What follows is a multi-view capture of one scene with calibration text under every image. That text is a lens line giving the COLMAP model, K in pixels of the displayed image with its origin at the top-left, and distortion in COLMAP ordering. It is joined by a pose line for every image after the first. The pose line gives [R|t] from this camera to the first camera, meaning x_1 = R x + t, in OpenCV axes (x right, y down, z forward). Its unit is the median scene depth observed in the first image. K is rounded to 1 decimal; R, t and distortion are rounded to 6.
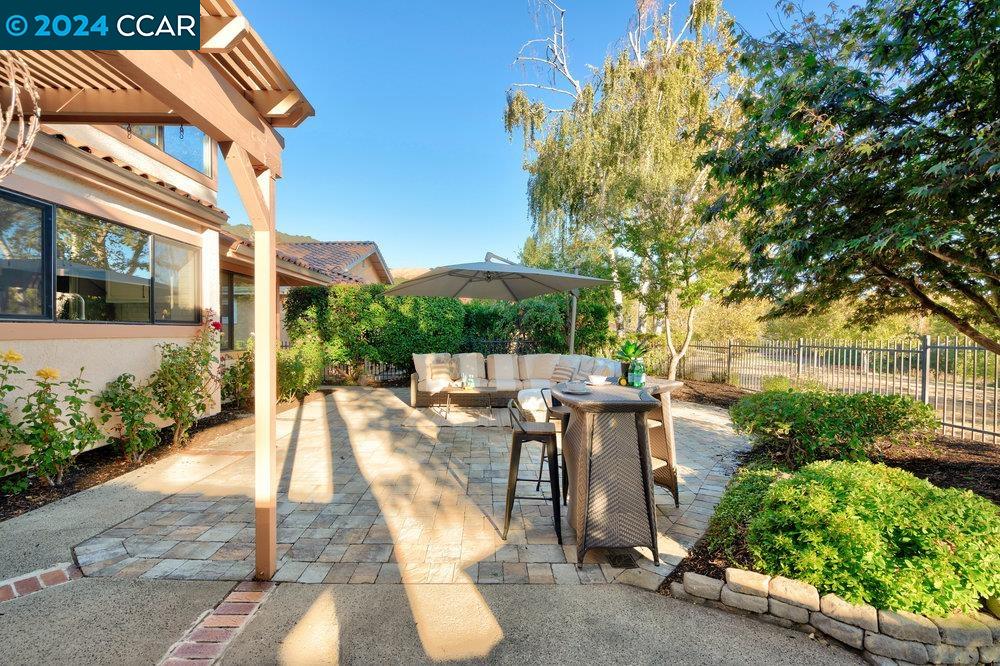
lens RADIAL K [[444.3, 0, 500.0], [0, 444.3, 333.0], [0, 0, 1]] dist [0.001342, 0.000221]
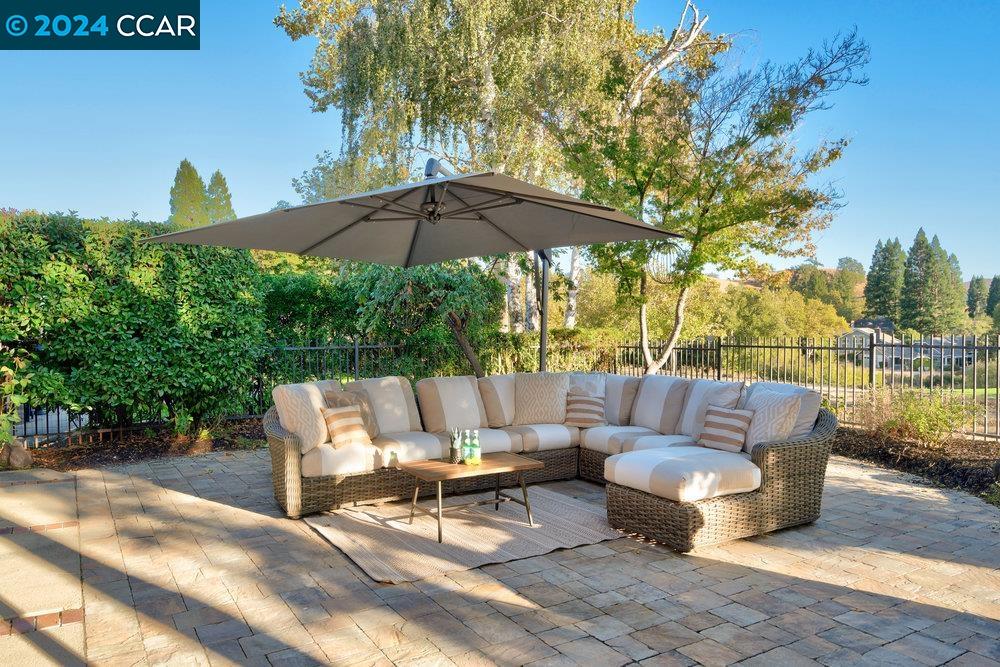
lens RADIAL K [[670.0, 0, 500.0], [0, 670.0, 333.5], [0, 0, 1]] dist [-0.006710, -0.002283]
pose [[0.864567, -0.014798, 0.502300, -0.314705], [0.010805, 0.999883, 0.010859, -0.005026], [-0.502402, -0.003961, 0.864625, 0.357705]]
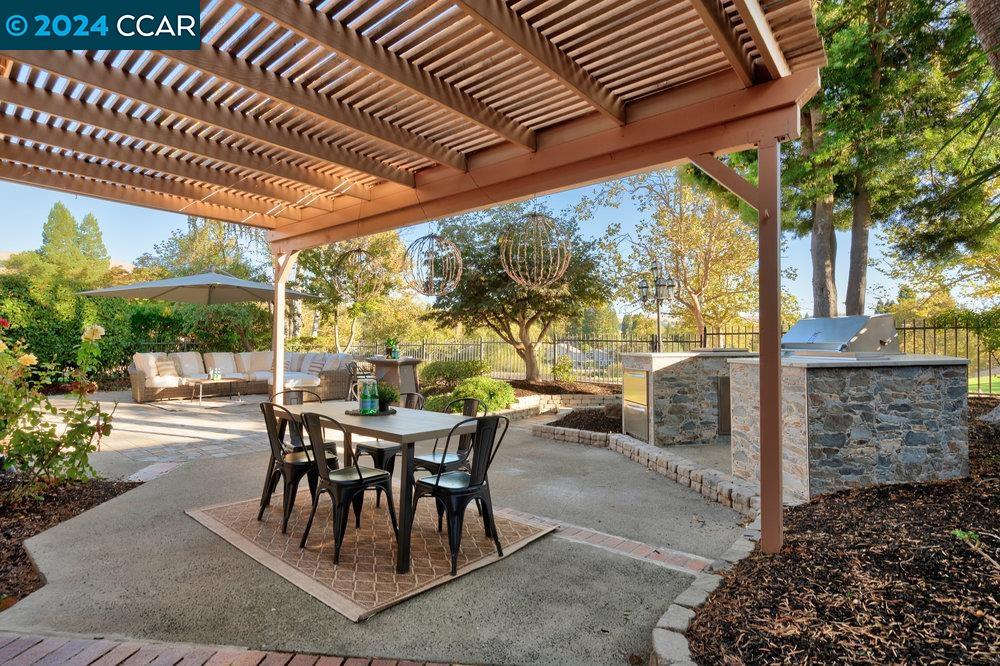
lens RADIAL K [[480.9, 0, 500.0], [0, 480.9, 333.0], [0, 0, 1]] dist [0.001582, 0.000537]
pose [[0.664593, 0.015173, 0.747052, -0.455351], [-0.004432, 0.999856, -0.016364, 0.014130], [-0.747192, 0.007564, 0.664565, -0.379706]]
